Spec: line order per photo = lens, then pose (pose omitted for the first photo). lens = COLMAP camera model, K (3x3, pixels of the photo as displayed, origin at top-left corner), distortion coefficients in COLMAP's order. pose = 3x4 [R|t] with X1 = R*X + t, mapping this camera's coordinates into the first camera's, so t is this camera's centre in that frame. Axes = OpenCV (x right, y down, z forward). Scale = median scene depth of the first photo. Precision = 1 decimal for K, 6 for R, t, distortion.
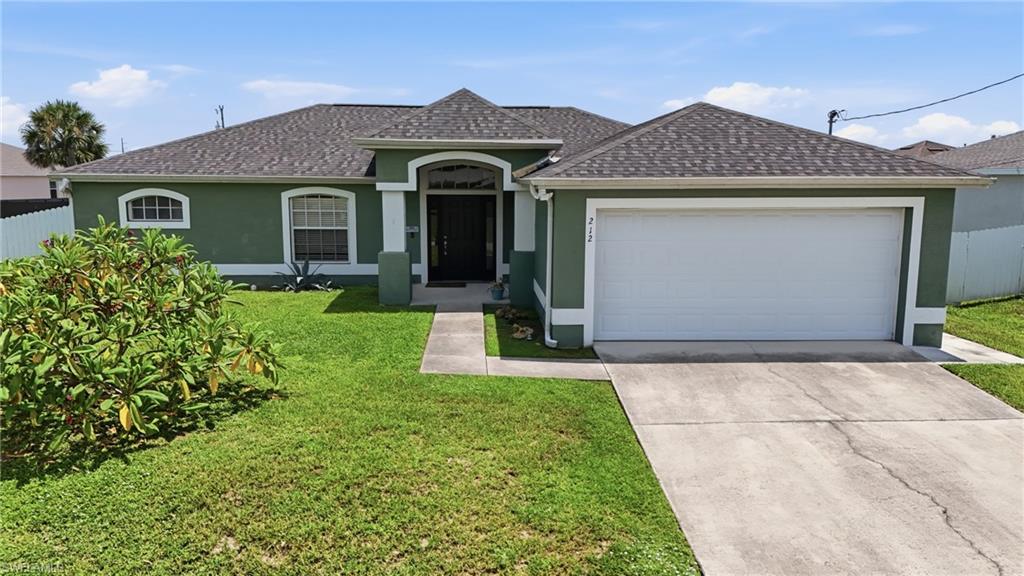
lens RADIAL K [[747.5, 0, 511.5], [0, 747.5, 289.7], [0, 0, 1]] dist [0.048158, -0.020219]
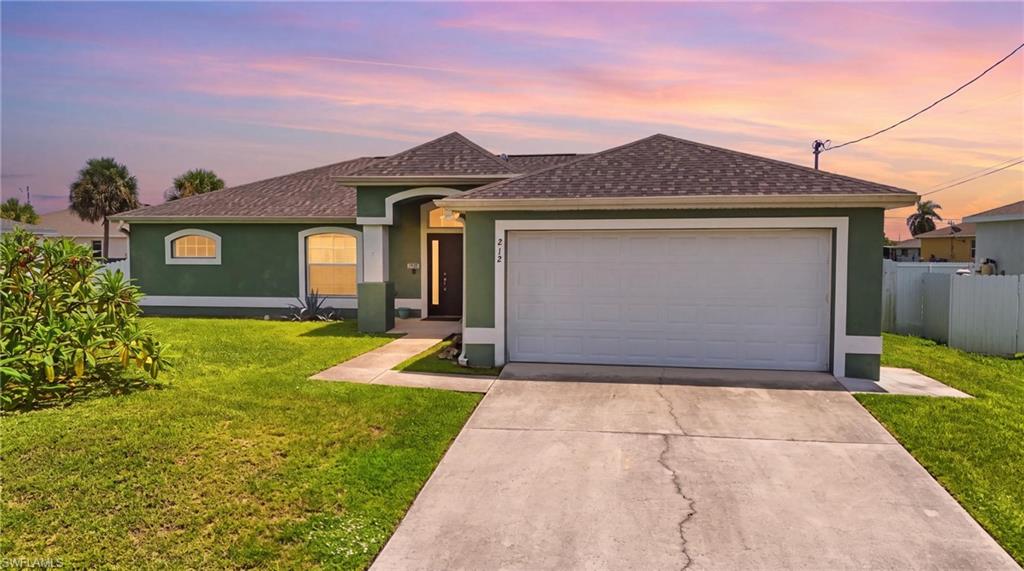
lens RADIAL K [[747.2, 0, 512.6], [0, 747.2, 283.0], [0, 0, 1]] dist [0.052798, 0.000290]
pose [[0.978914, 0.008689, -0.204088, 0.322550], [-0.029272, 0.994751, -0.098050, 0.062200], [0.202165, 0.101956, 0.974030, 0.009915]]
